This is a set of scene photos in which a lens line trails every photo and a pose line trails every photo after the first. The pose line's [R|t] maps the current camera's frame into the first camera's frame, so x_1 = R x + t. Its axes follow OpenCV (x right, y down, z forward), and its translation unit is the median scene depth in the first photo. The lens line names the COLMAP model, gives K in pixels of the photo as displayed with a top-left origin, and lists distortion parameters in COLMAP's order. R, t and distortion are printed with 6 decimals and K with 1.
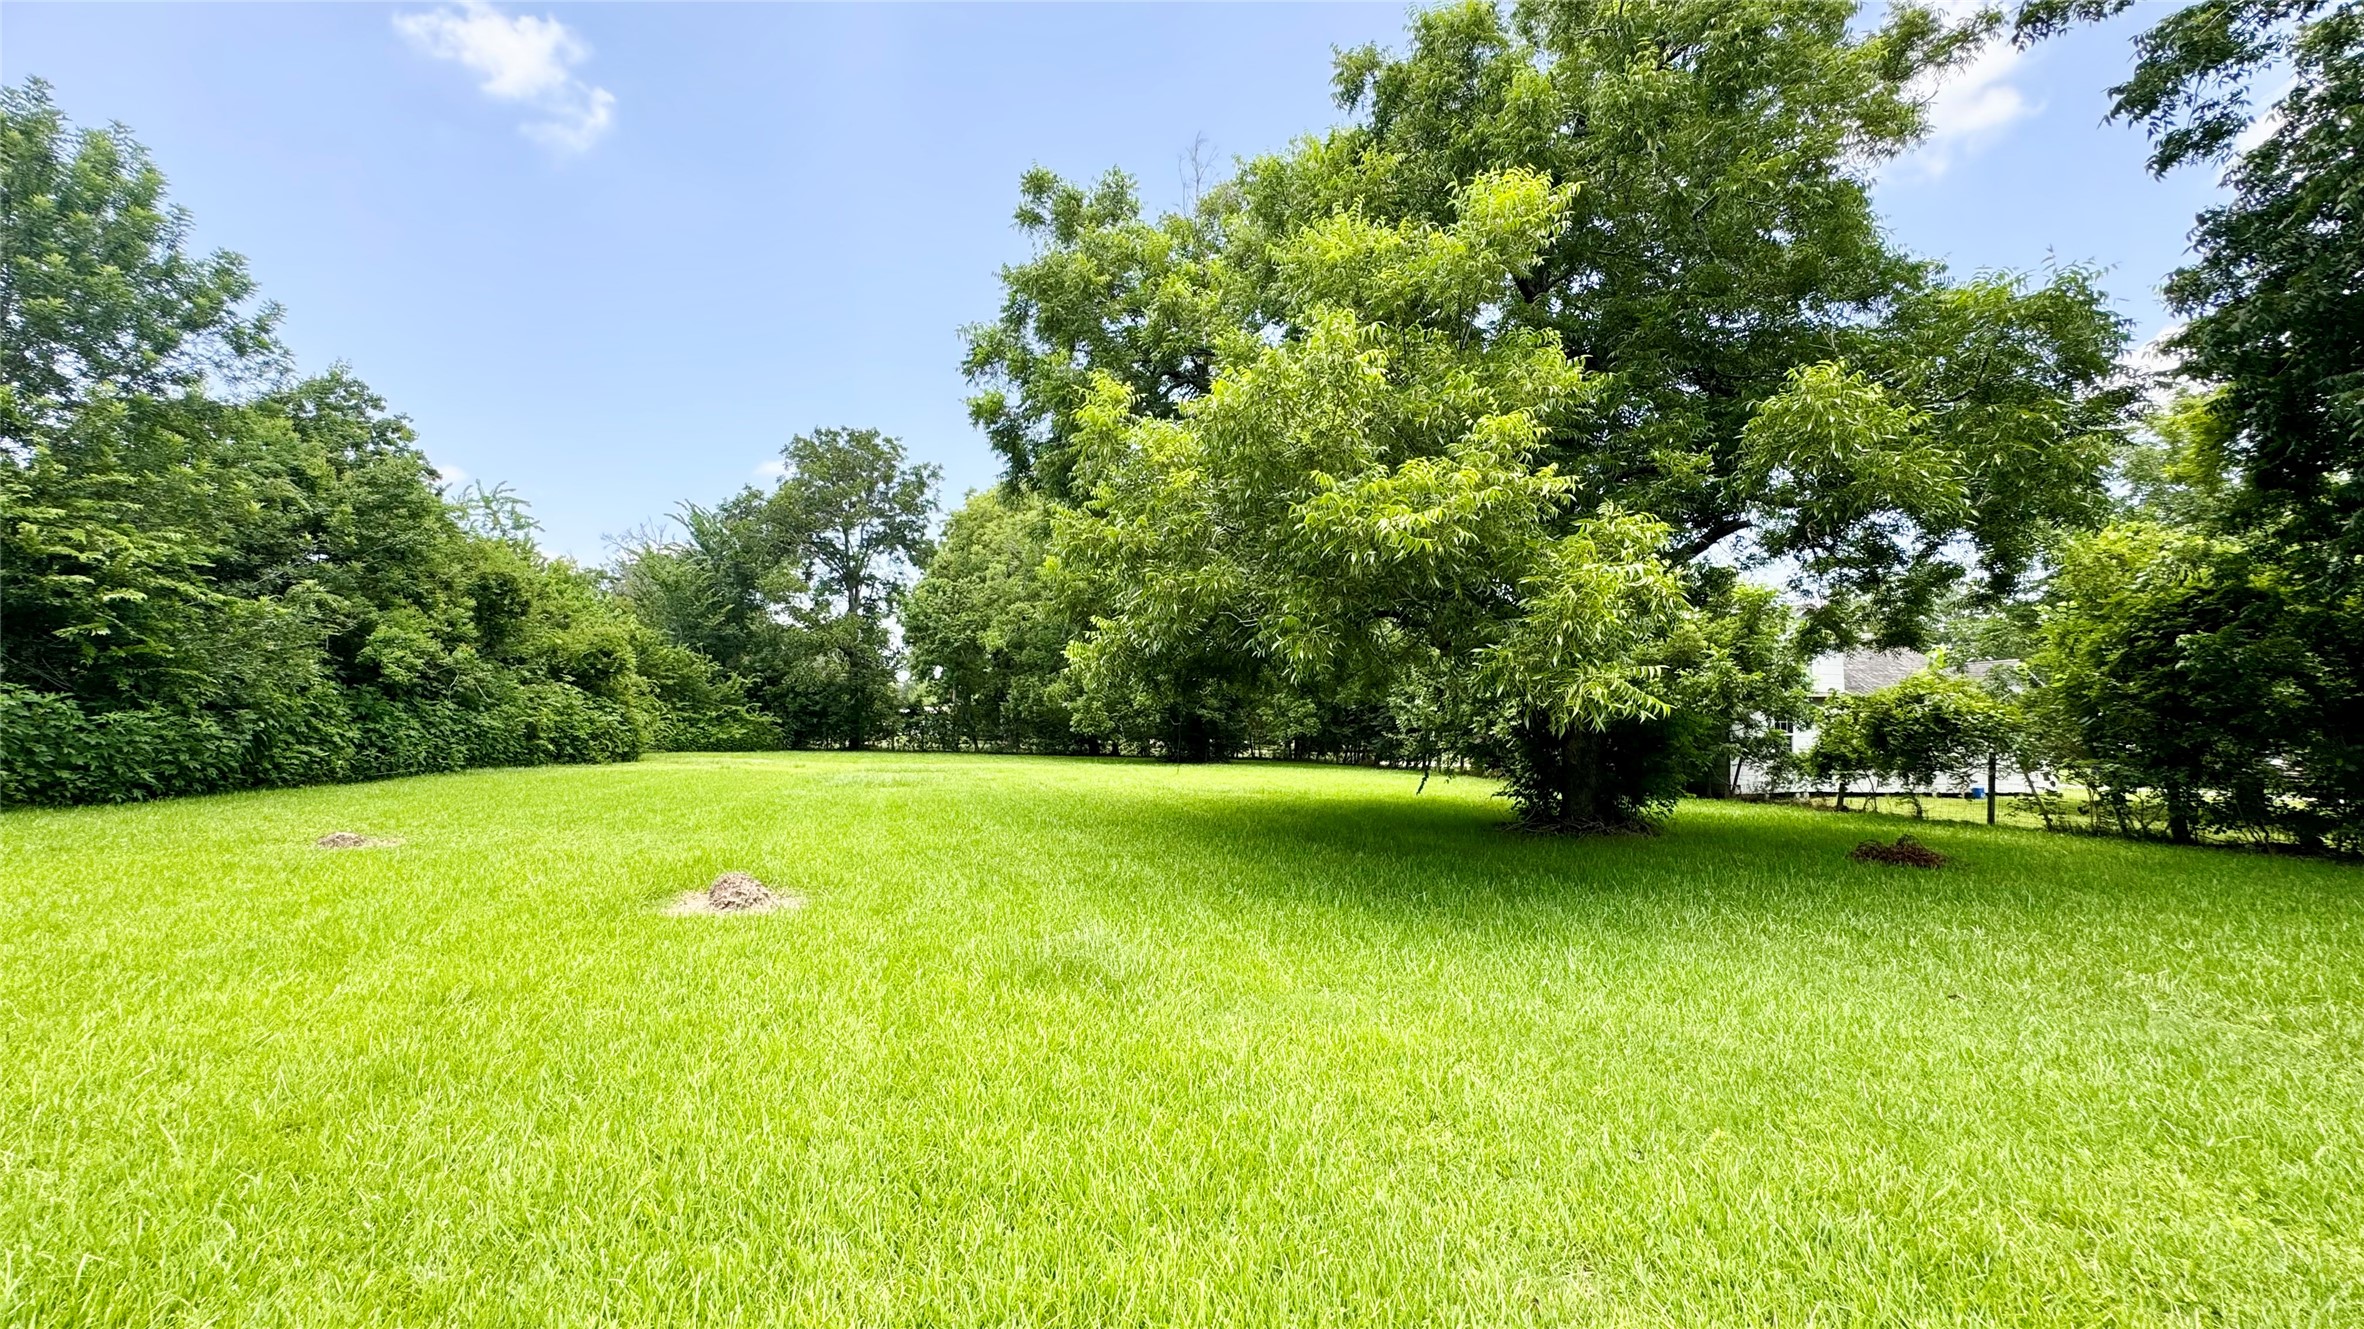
lens RADIAL K [[944.6, 0, 1194.5], [0, 944.6, 657.9], [0, 0, 1]] dist [-0.003199, 0.000285]
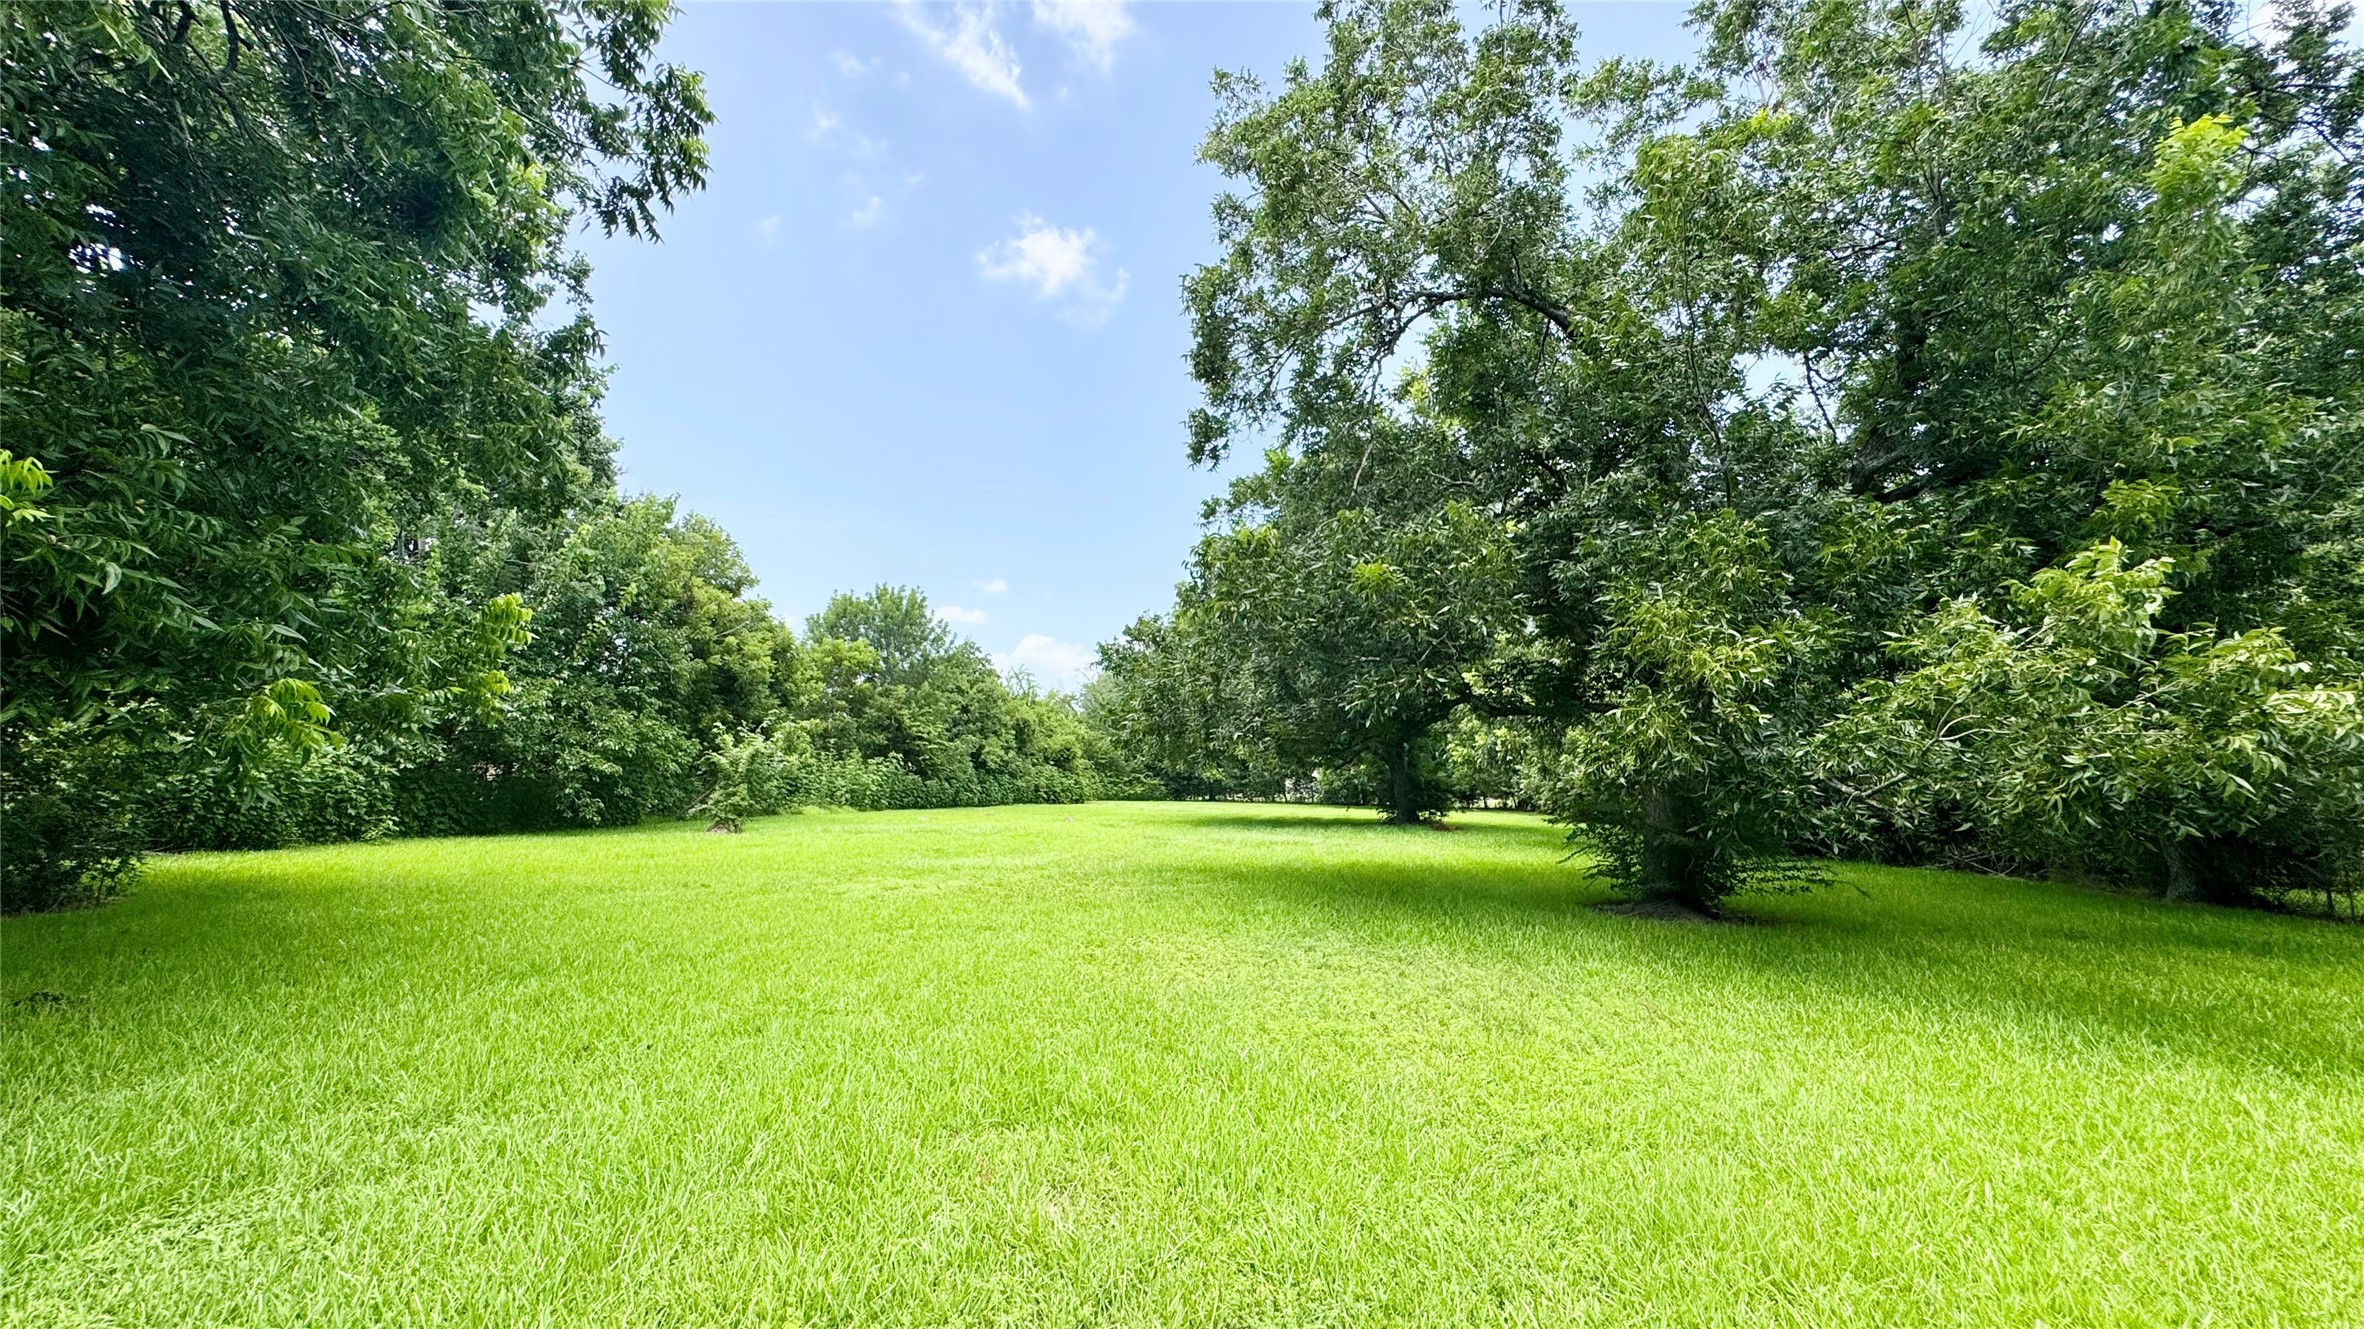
lens RADIAL K [[944.6, 0, 1213.3], [0, 944.6, 682.6], [0, 0, 1]] dist [-0.003199, 0.000285]
pose [[0.904484, -0.051839, -0.423345, 0.490679], [0.035291, 0.998279, -0.046839, -0.039947], [0.425044, 0.027425, 0.904757, -0.659337]]
